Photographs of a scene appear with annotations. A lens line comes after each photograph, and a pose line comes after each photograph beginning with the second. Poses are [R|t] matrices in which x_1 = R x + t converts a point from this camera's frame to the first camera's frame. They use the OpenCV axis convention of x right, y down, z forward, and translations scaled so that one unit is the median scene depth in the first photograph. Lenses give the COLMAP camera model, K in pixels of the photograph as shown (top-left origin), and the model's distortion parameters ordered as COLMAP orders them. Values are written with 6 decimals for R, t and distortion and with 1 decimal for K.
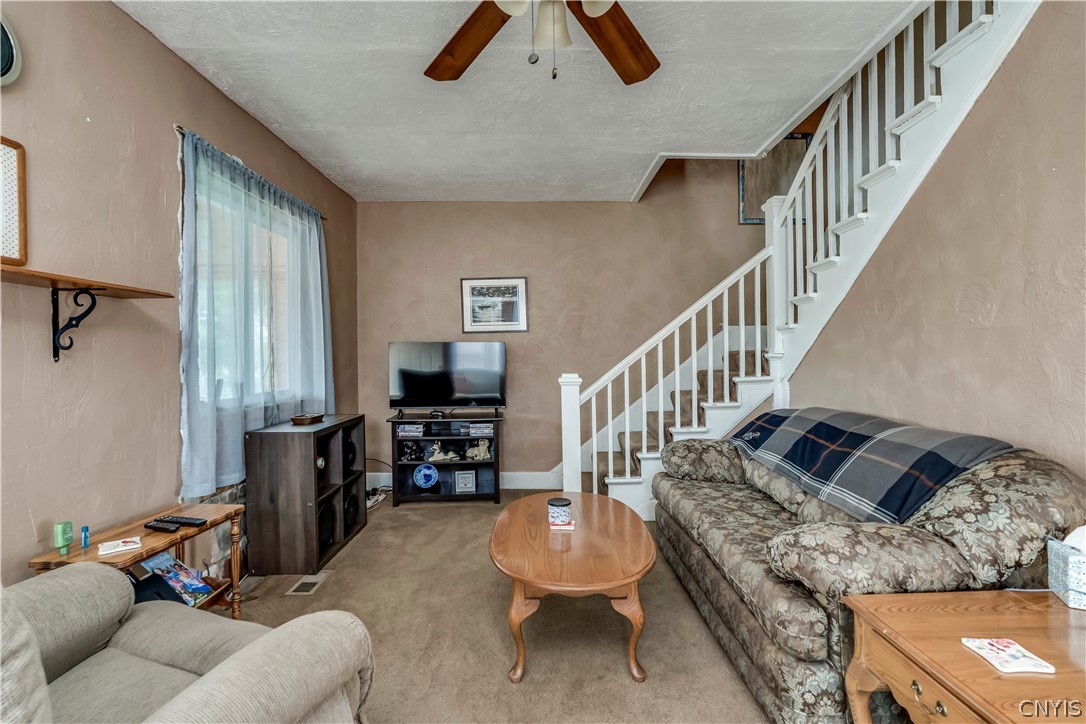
lens RADIAL K [[496.0, 0, 546.3], [0, 496.0, 360.9], [0, 0, 1]] dist [-0.003459, 0.000376]
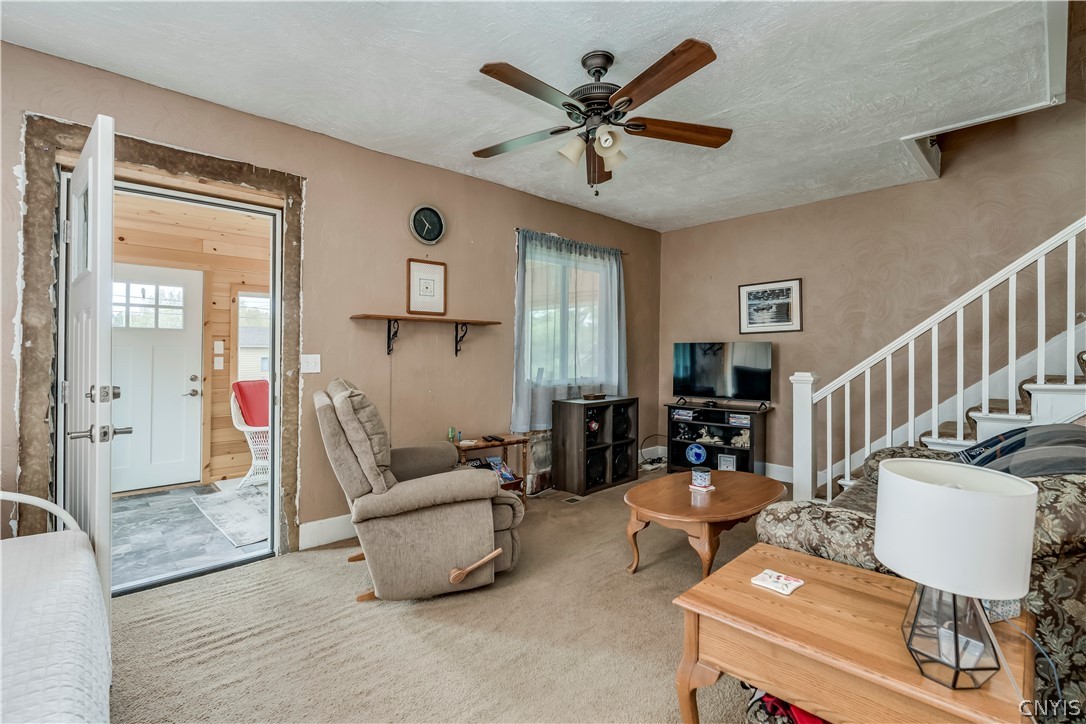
lens RADIAL K [[489.3, 0, 538.1], [0, 489.3, 347.6], [0, 0, 1]] dist [-0.001257, 0.000145]
pose [[0.686245, -0.003210, -0.727363, 0.414953], [-0.011063, 0.999829, -0.014850, -0.005141], [0.727286, 0.018238, 0.686092, -0.115280]]
